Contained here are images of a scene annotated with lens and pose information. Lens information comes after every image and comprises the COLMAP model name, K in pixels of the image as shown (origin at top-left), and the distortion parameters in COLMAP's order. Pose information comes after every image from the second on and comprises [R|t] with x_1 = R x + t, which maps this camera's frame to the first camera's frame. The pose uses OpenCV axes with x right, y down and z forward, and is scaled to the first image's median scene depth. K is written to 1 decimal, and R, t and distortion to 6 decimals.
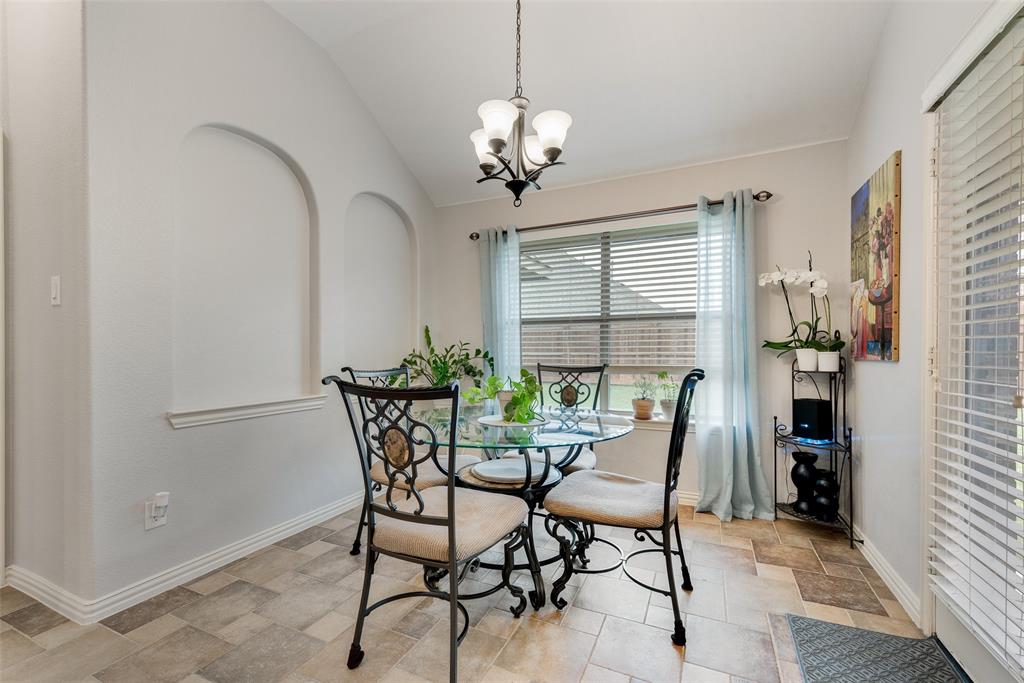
lens RADIAL K [[421.8, 0, 513.0], [0, 421.8, 351.7], [0, 0, 1]] dist [0.019506, -0.006673]
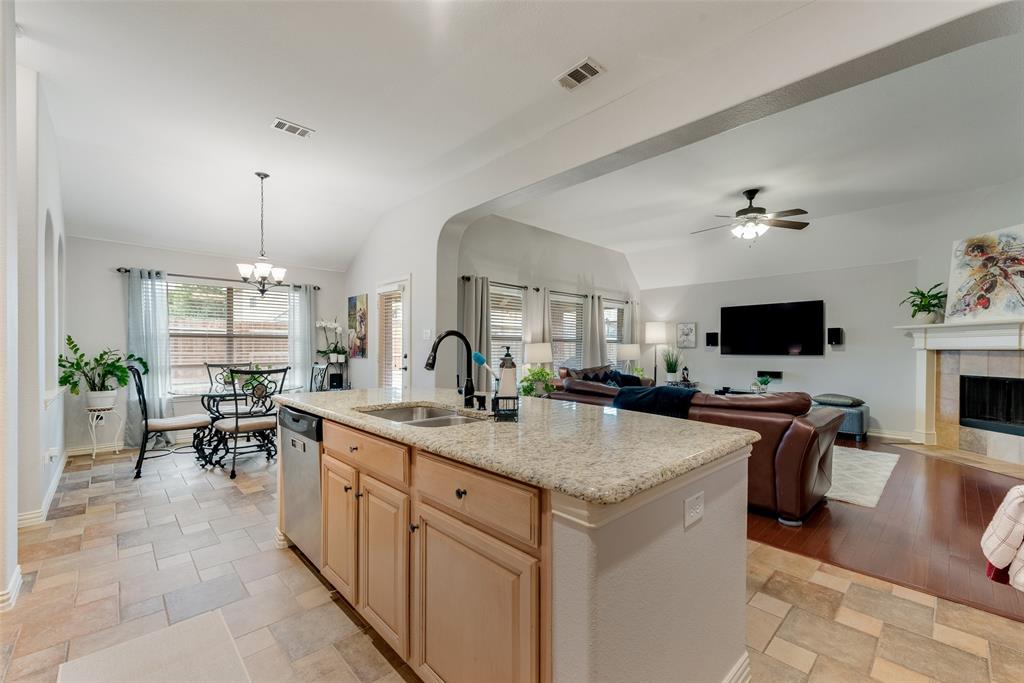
lens RADIAL K [[421.8, 0, 513.0], [0, 421.8, 351.7], [0, 0, 1]] dist [0.019506, -0.006673]
pose [[0.366506, -0.005391, 0.930400, -1.261197], [-0.002696, 0.999973, 0.006856, -0.038289], [-0.930412, -0.005021, 0.366482, -0.911182]]
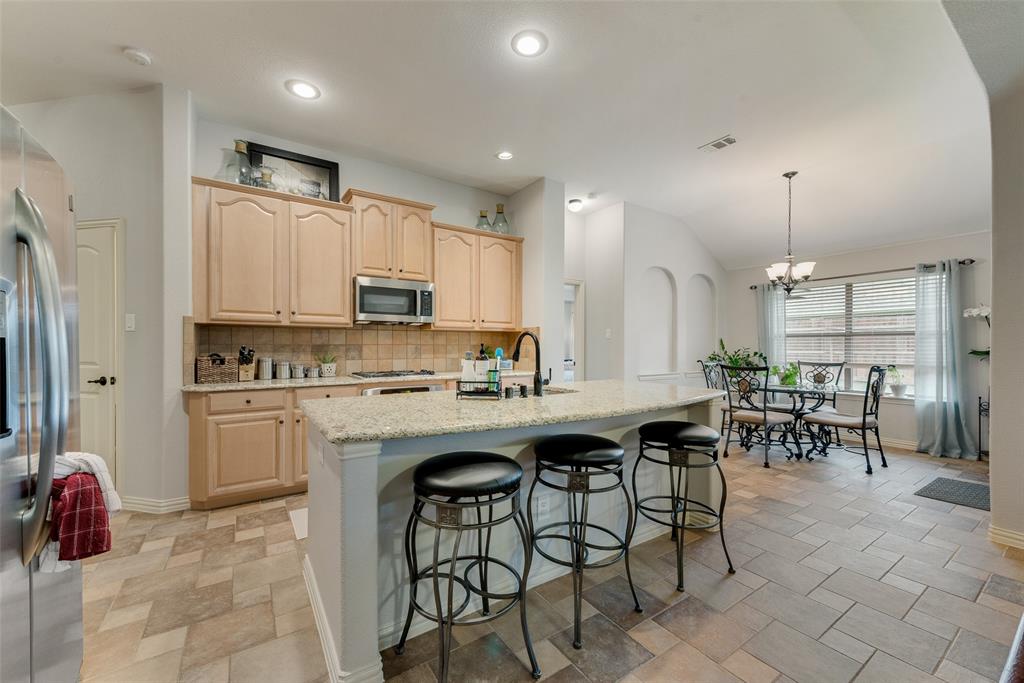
lens RADIAL K [[403.3, 0, 512.0], [0, 403.3, 345.2], [0, 0, 1]] dist [0.019343, -0.005937]
pose [[0.853685, 0.001703, -0.520787, -0.096542], [-0.003603, 0.999990, -0.002636, -0.035902], [0.520778, 0.004127, 0.853682, -1.350363]]
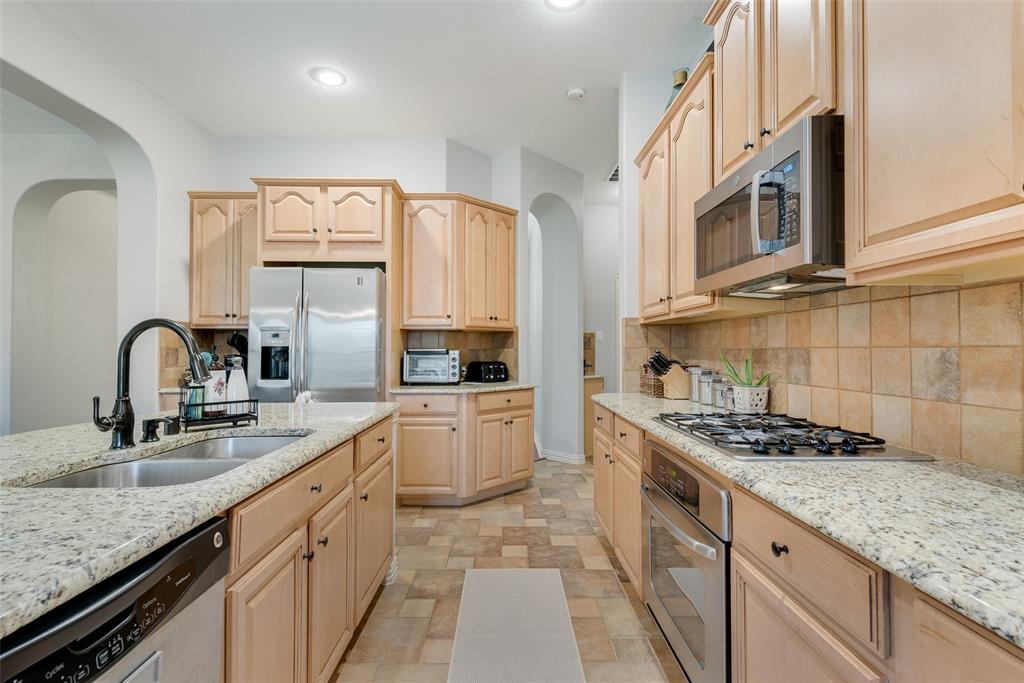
lens RADIAL K [[470.2, 0, 507.7], [0, 470.2, 343.5], [0, 0, 1]] dist [0.015516, -0.000102]
pose [[-0.905421, -0.004771, -0.424487, -0.694478], [-0.000781, 0.999954, -0.009574, -0.038973], [0.424513, -0.008337, -0.905383, 0.159335]]
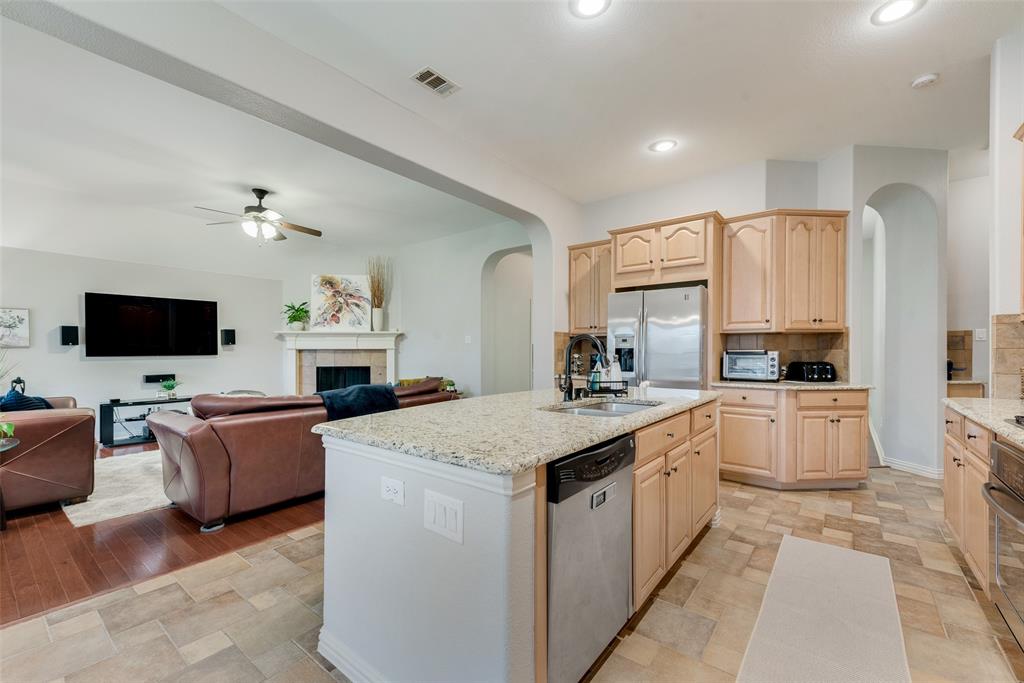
lens RADIAL K [[421.8, 0, 513.0], [0, 421.8, 351.7], [0, 0, 1]] dist [0.019506, -0.006673]
pose [[-0.973434, -0.000408, 0.228967, -0.621250], [0.001065, 0.999980, 0.006312, -0.039617], [-0.228965, 0.006388, -0.973414, 0.412806]]
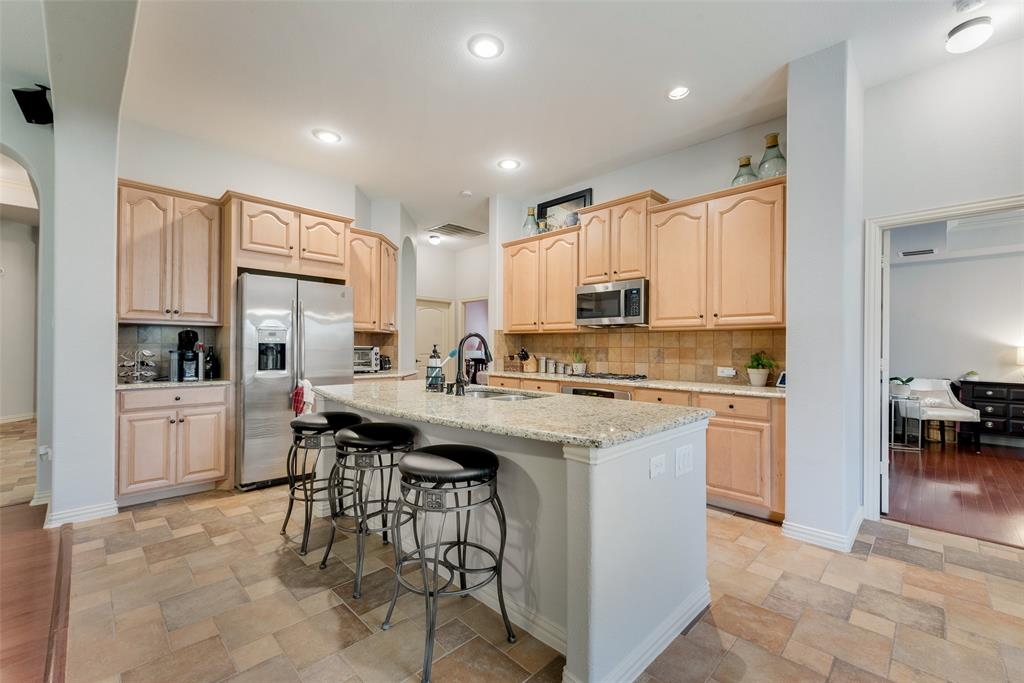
lens RADIAL K [[417.9, 0, 512.0], [0, 417.9, 341.5], [0, 0, 1]] dist [0.001275, -0.000009]
pose [[-0.342204, -0.013726, -0.939526, 0.339039], [-0.009456, 0.999893, -0.011163, -0.041446], [0.939578, 0.005065, -0.342297, -0.084202]]
